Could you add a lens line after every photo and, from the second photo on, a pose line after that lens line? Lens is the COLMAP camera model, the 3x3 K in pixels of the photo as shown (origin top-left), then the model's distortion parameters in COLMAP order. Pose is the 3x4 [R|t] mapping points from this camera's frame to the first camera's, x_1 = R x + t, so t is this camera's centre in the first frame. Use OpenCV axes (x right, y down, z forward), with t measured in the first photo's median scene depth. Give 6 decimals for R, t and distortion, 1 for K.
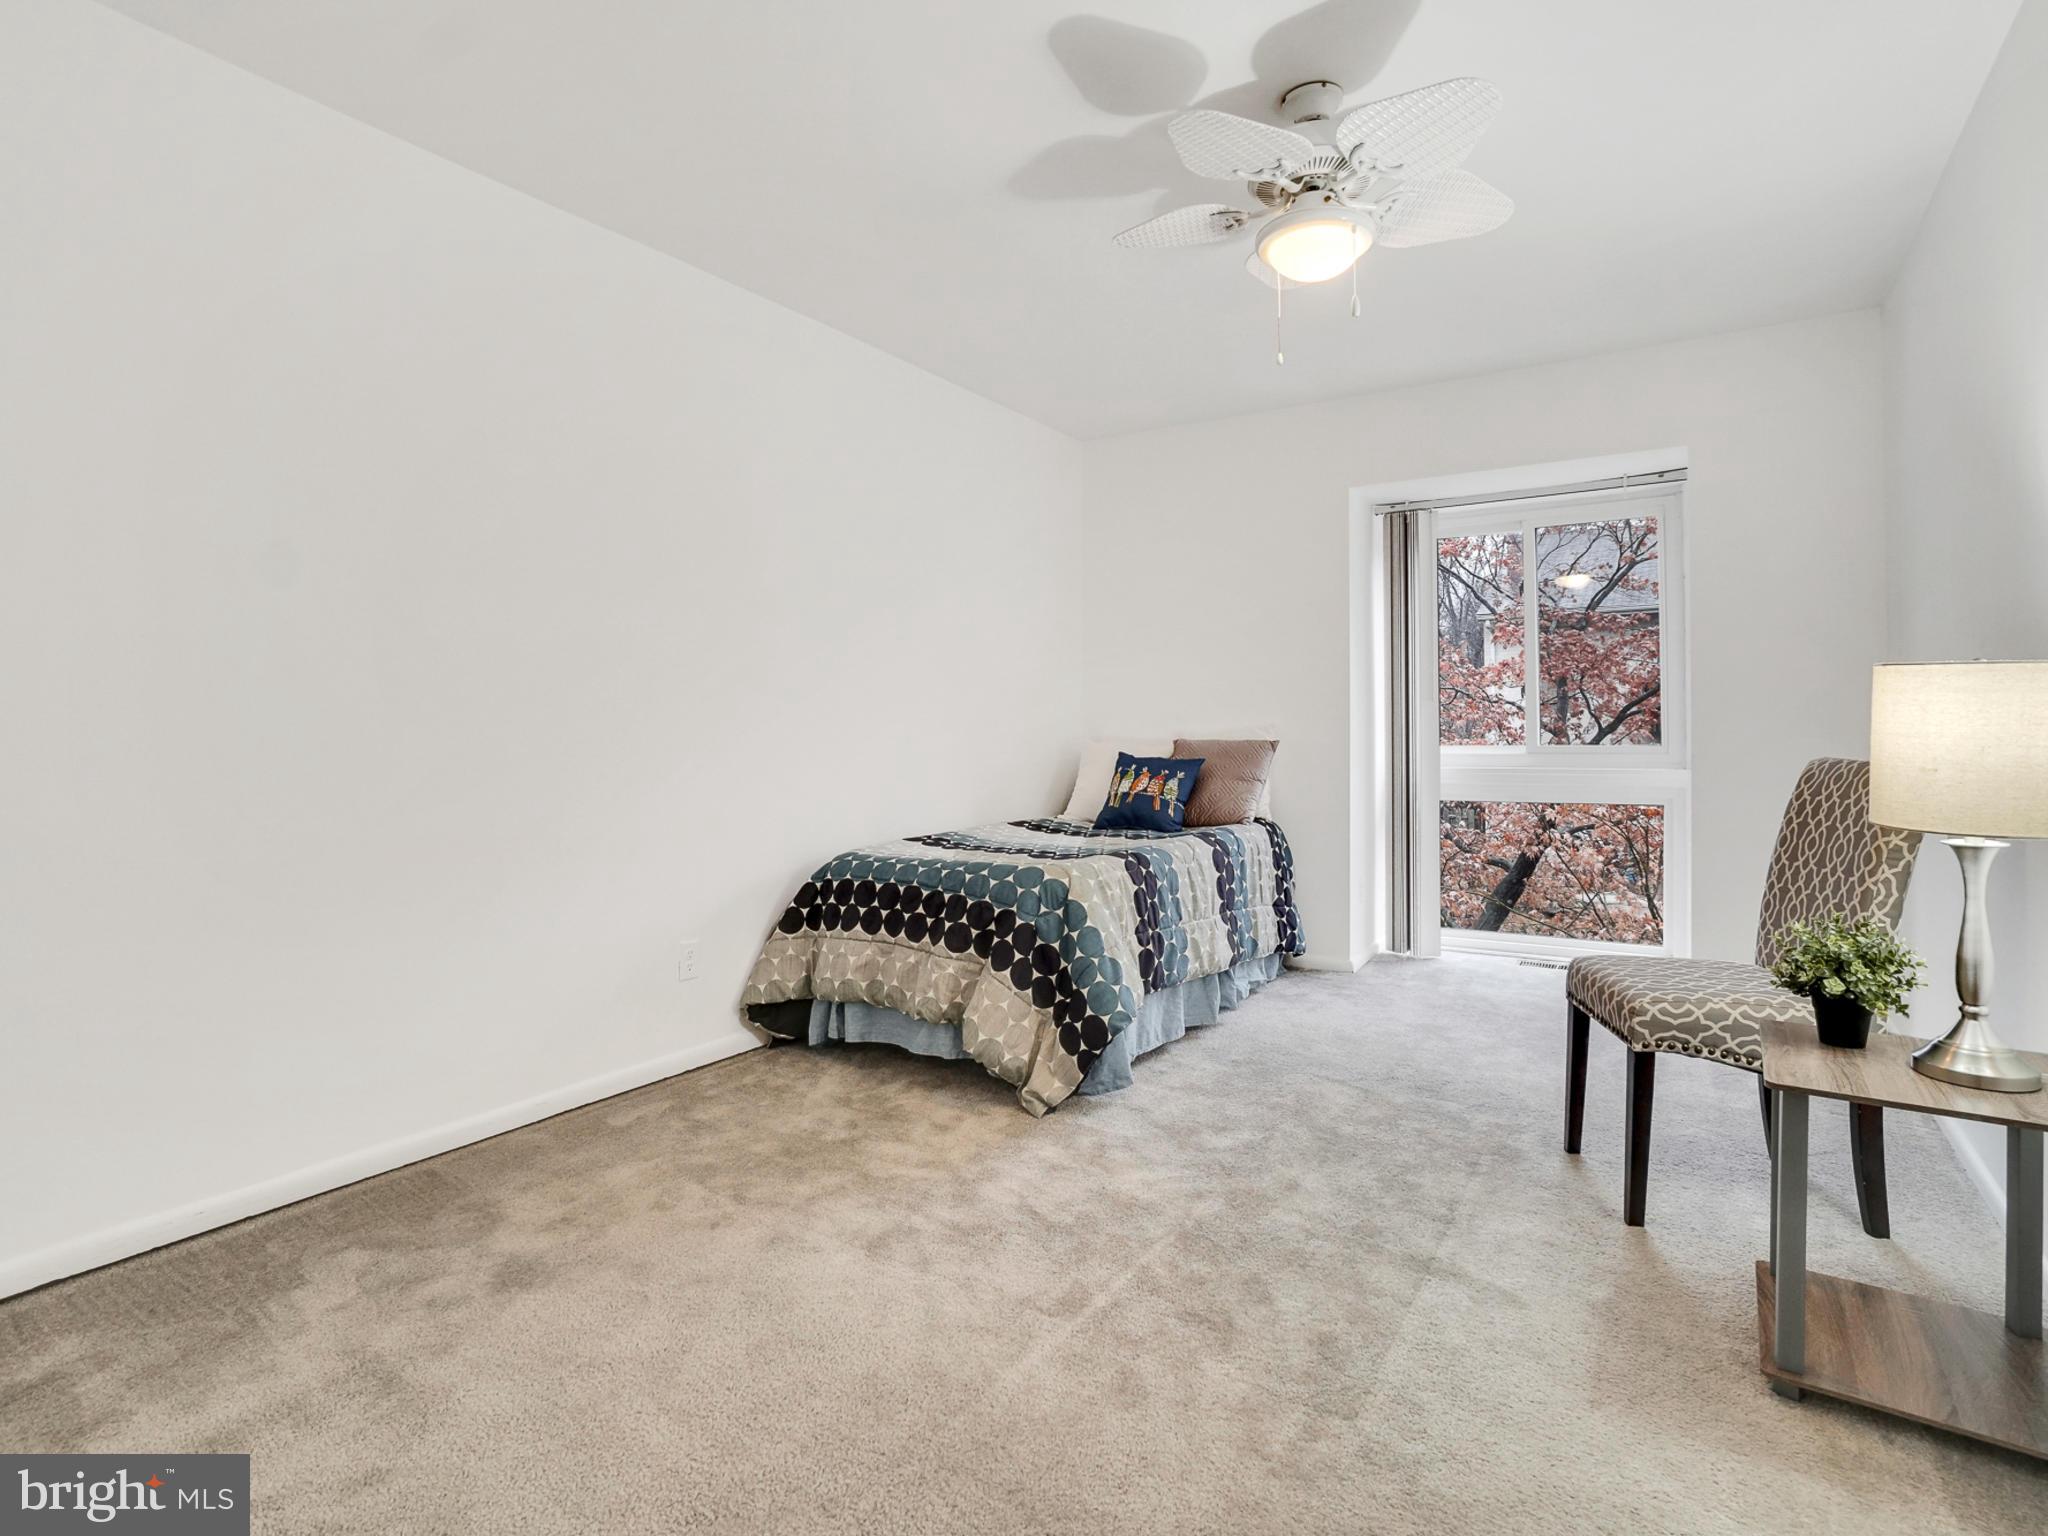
lens RADIAL K [[1068.1, 0, 1018.6], [0, 1068.1, 745.1], [0, 0, 1]] dist [-0.052219, 0.018505]
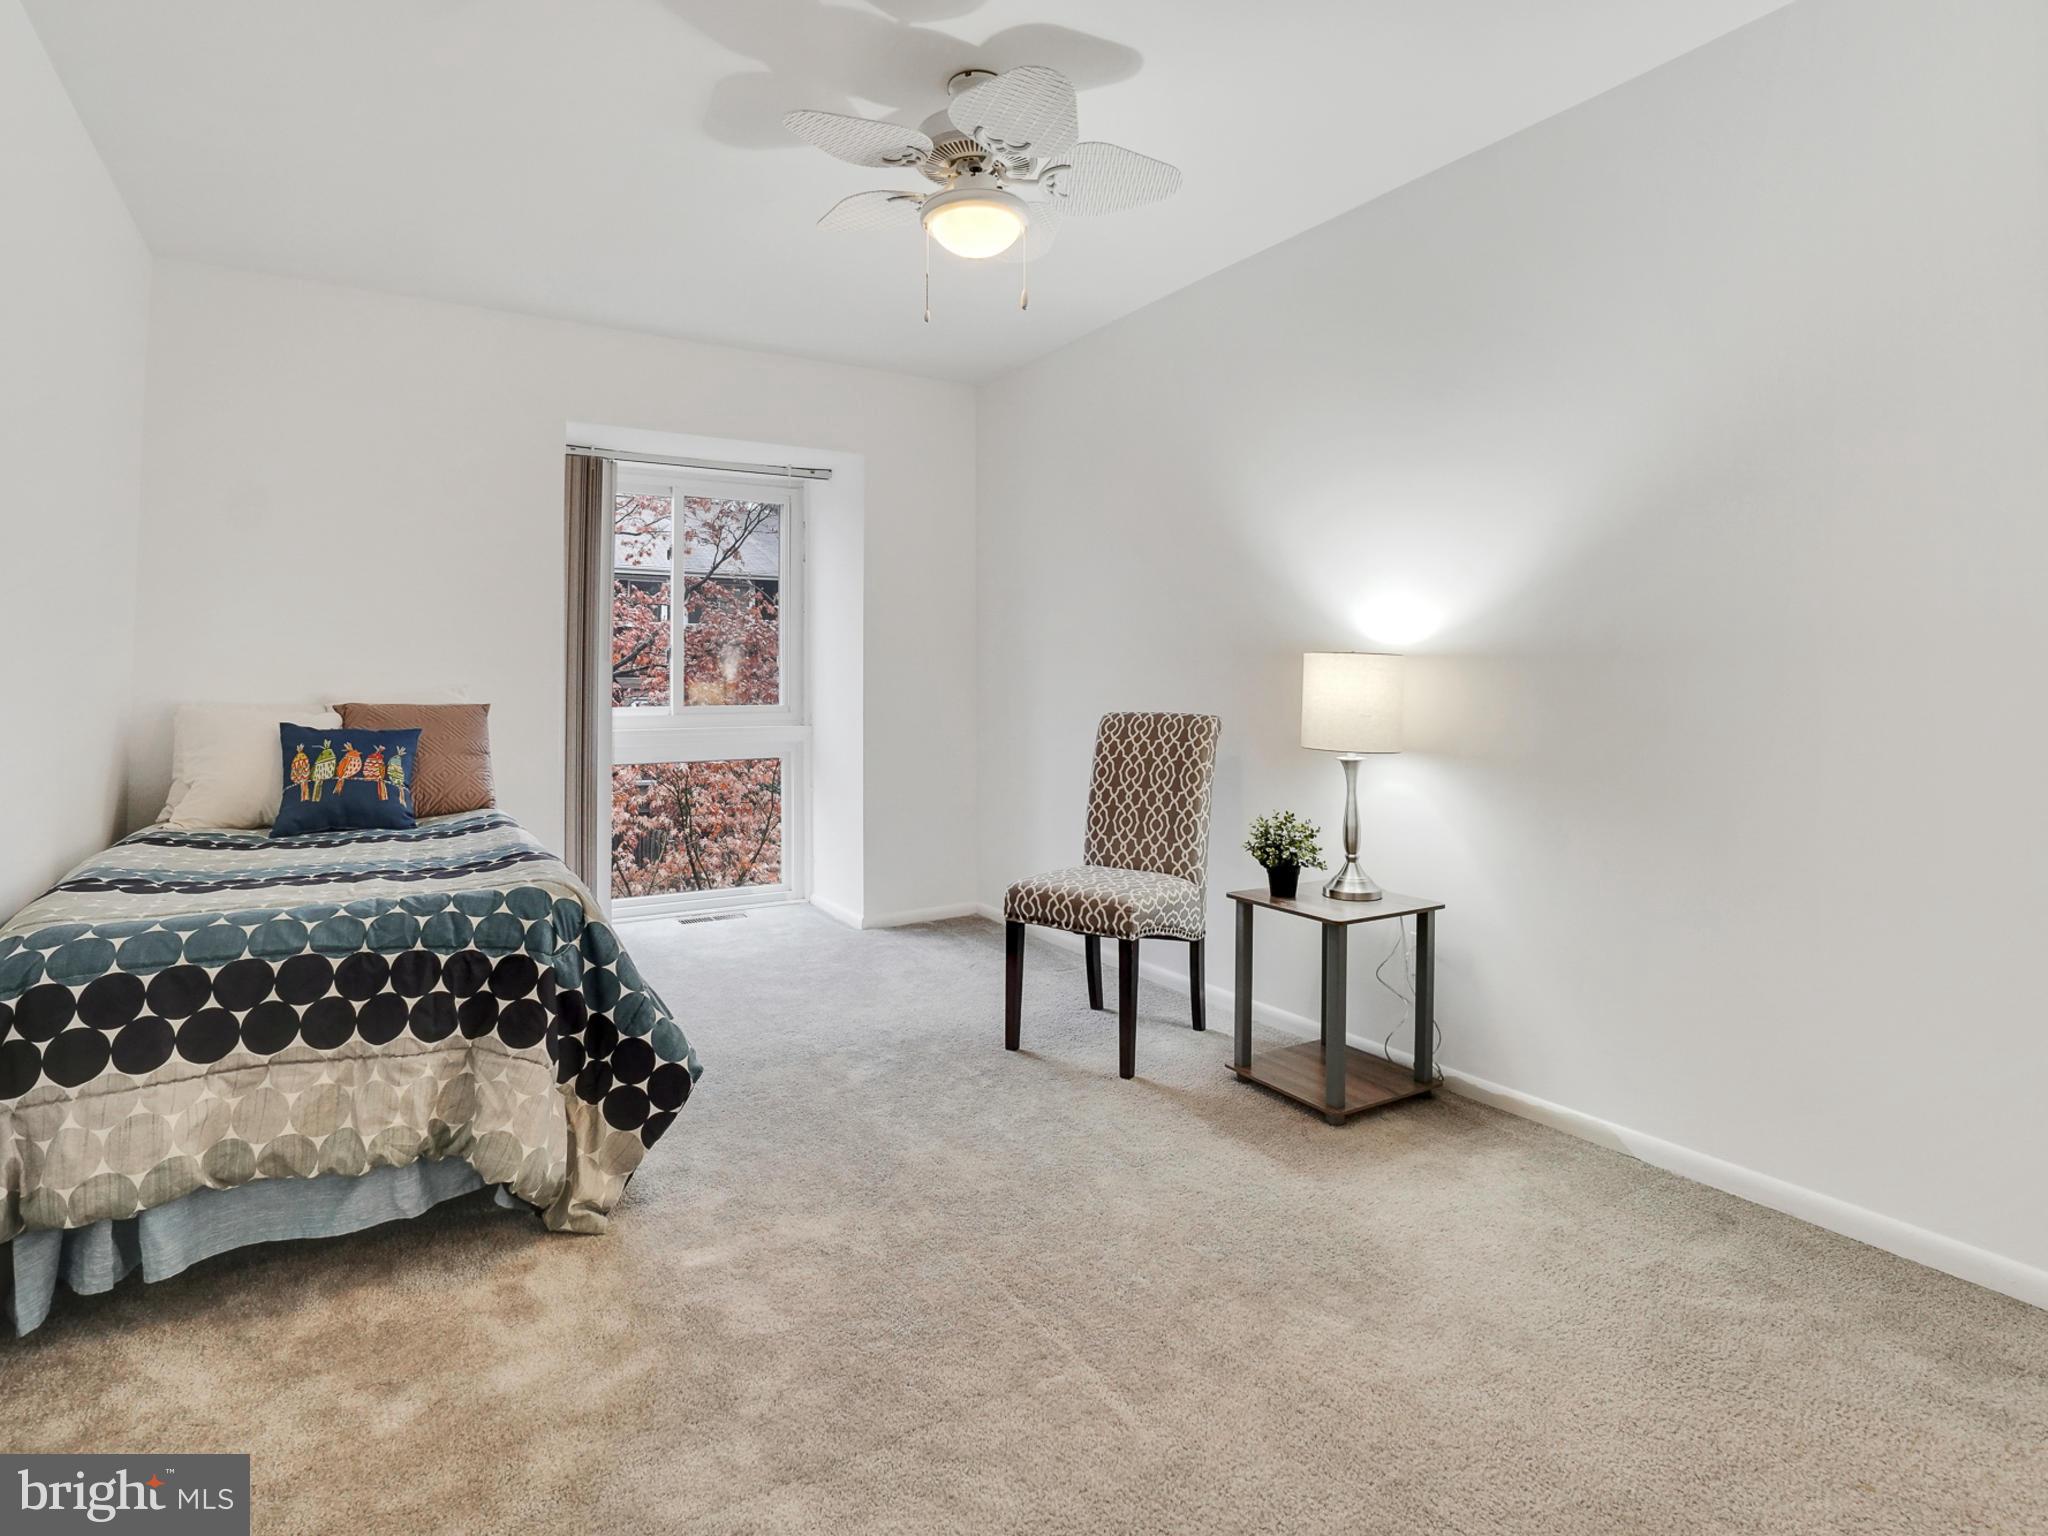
lens RADIAL K [[1075.3, 0, 1024.3], [0, 1075.3, 647.4], [0, 0, 1]] dist [-0.051642, 0.014974]
pose [[0.409875, 0.036537, 0.911410, -0.497164], [0.012296, 0.998885, -0.045574, -0.008088], [-0.912059, 0.029887, 0.408969, 0.411594]]
